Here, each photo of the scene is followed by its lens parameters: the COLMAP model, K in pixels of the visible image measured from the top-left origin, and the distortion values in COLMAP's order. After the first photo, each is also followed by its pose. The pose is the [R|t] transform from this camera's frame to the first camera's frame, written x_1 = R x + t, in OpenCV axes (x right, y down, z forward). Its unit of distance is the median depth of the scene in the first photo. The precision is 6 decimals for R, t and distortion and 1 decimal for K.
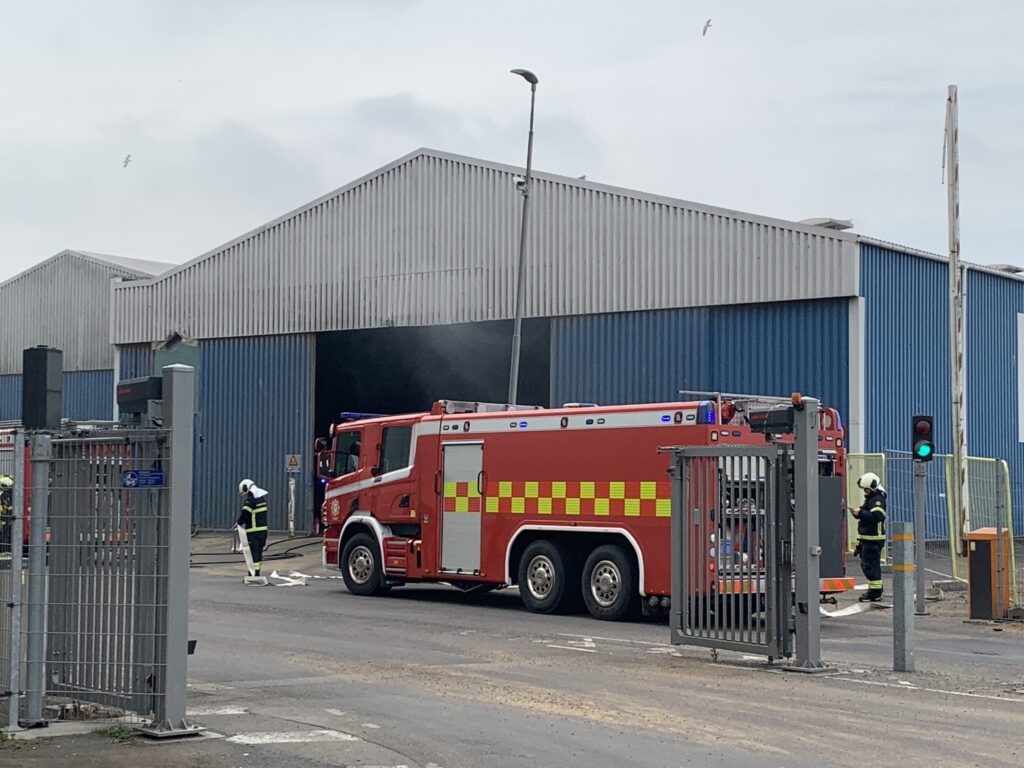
lens RADIAL K [[1812.2, 0, 519.6], [0, 1812.2, 379.2], [0, 0, 1]] dist [0.216679, 0.000000]
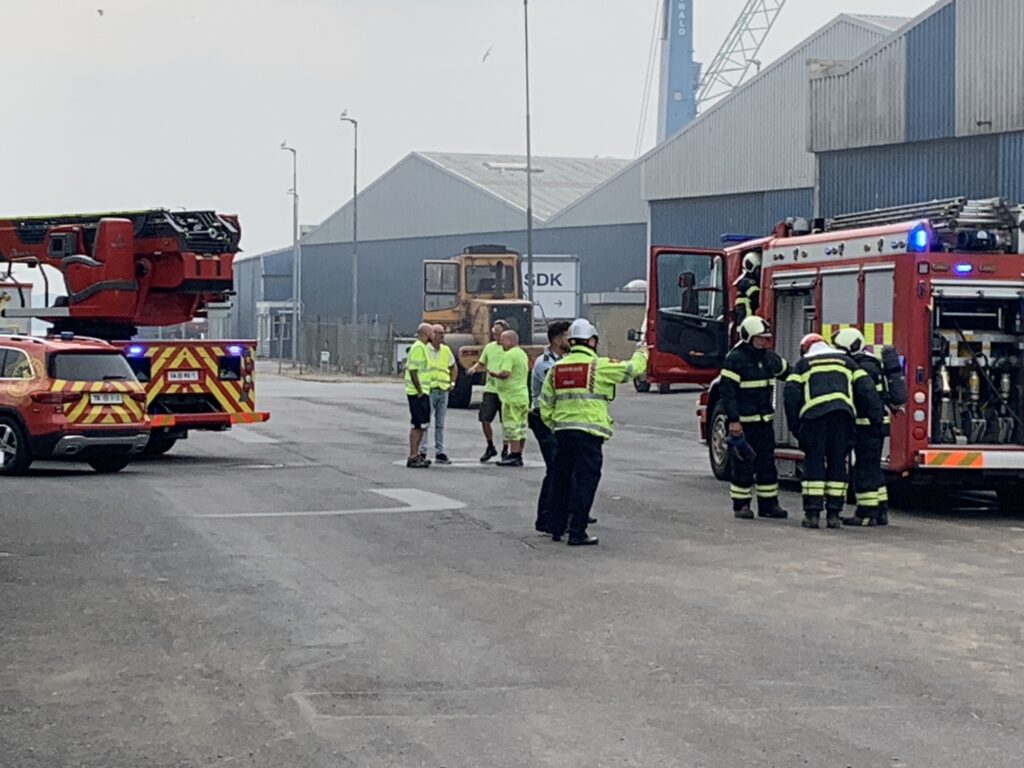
lens RADIAL K [[3044.5, 0, 519.9], [0, 3044.5, 380.2], [0, 0, 1]] dist [0.151114, 0.000000]
pose [[0.878073, 0.007006, -0.478475, 0.012845], [0.025817, 0.997743, 0.061987, 0.018238], [0.477829, -0.066781, 0.875911, 0.309605]]
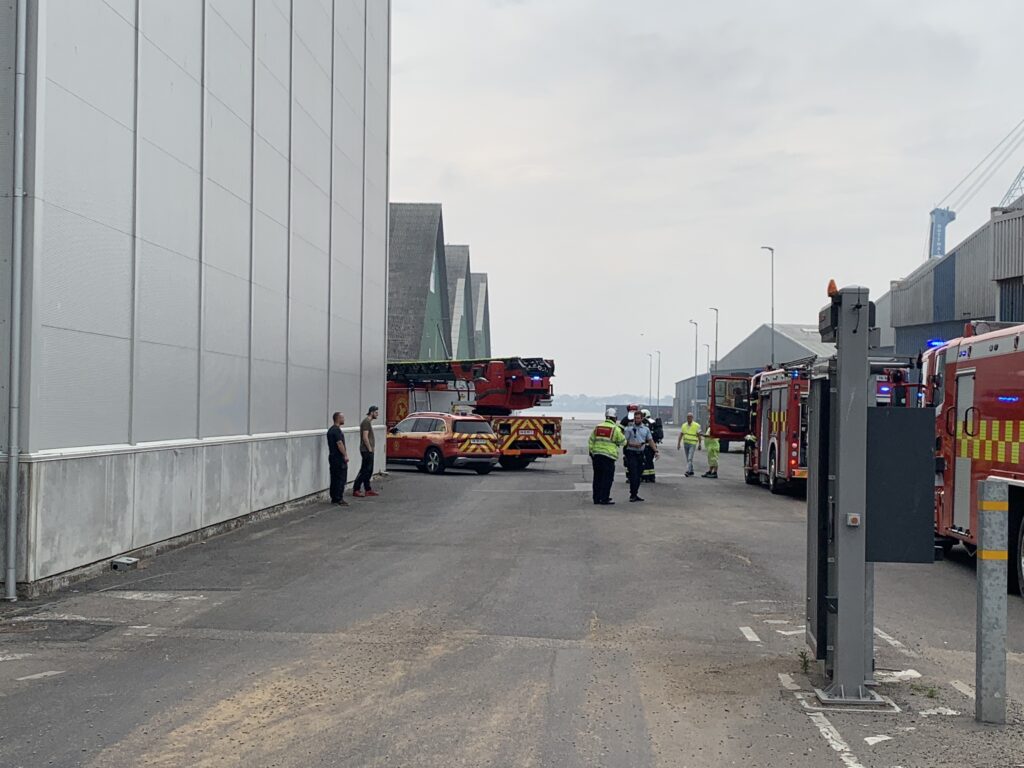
lens RADIAL K [[1612.5, 0, 508.6], [0, 1612.5, 391.1], [0, 0, 1]] dist [0.150813, 0.000000]
pose [[0.740641, -0.000429, -0.671900, 0.237531], [0.023665, 0.999396, 0.025449, 0.015799], [0.671484, -0.034749, 0.740204, 0.254245]]
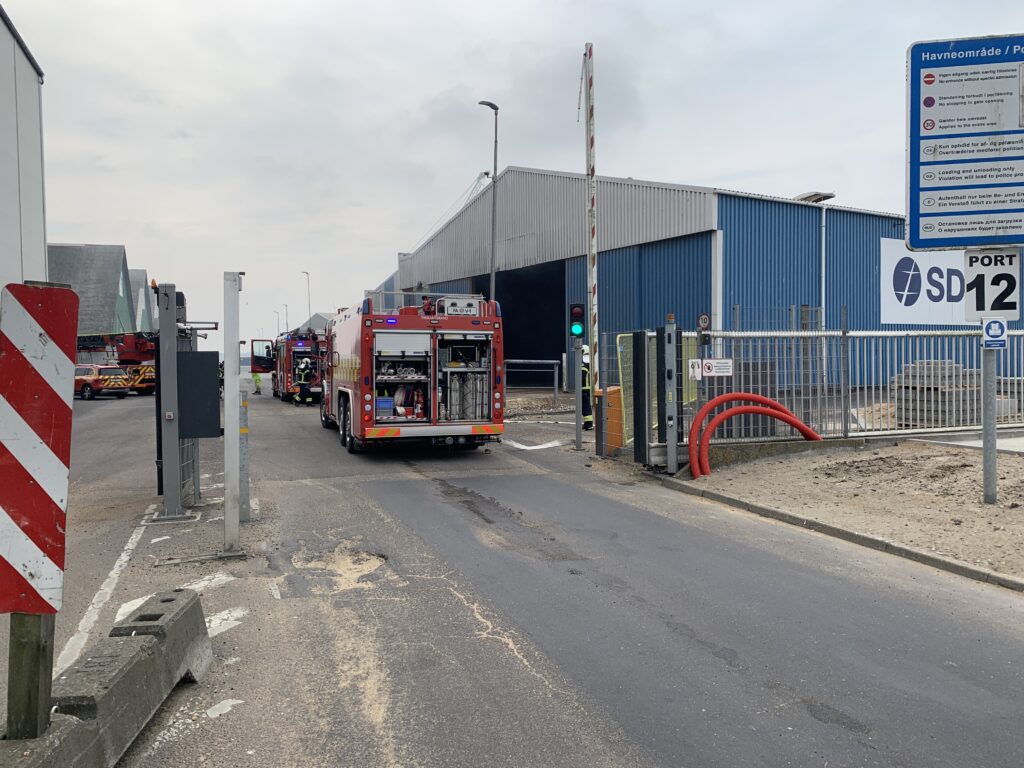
lens RADIAL K [[818.9, 0, 513.5], [0, 818.9, 389.3], [0, 0, 1]] dist [0.041809, -0.003337]
pose [[0.935213, -0.004799, -0.354053, 0.280449], [0.038467, 0.995367, 0.088117, 0.020328], [0.351990, -0.096027, 0.931065, 0.305841]]
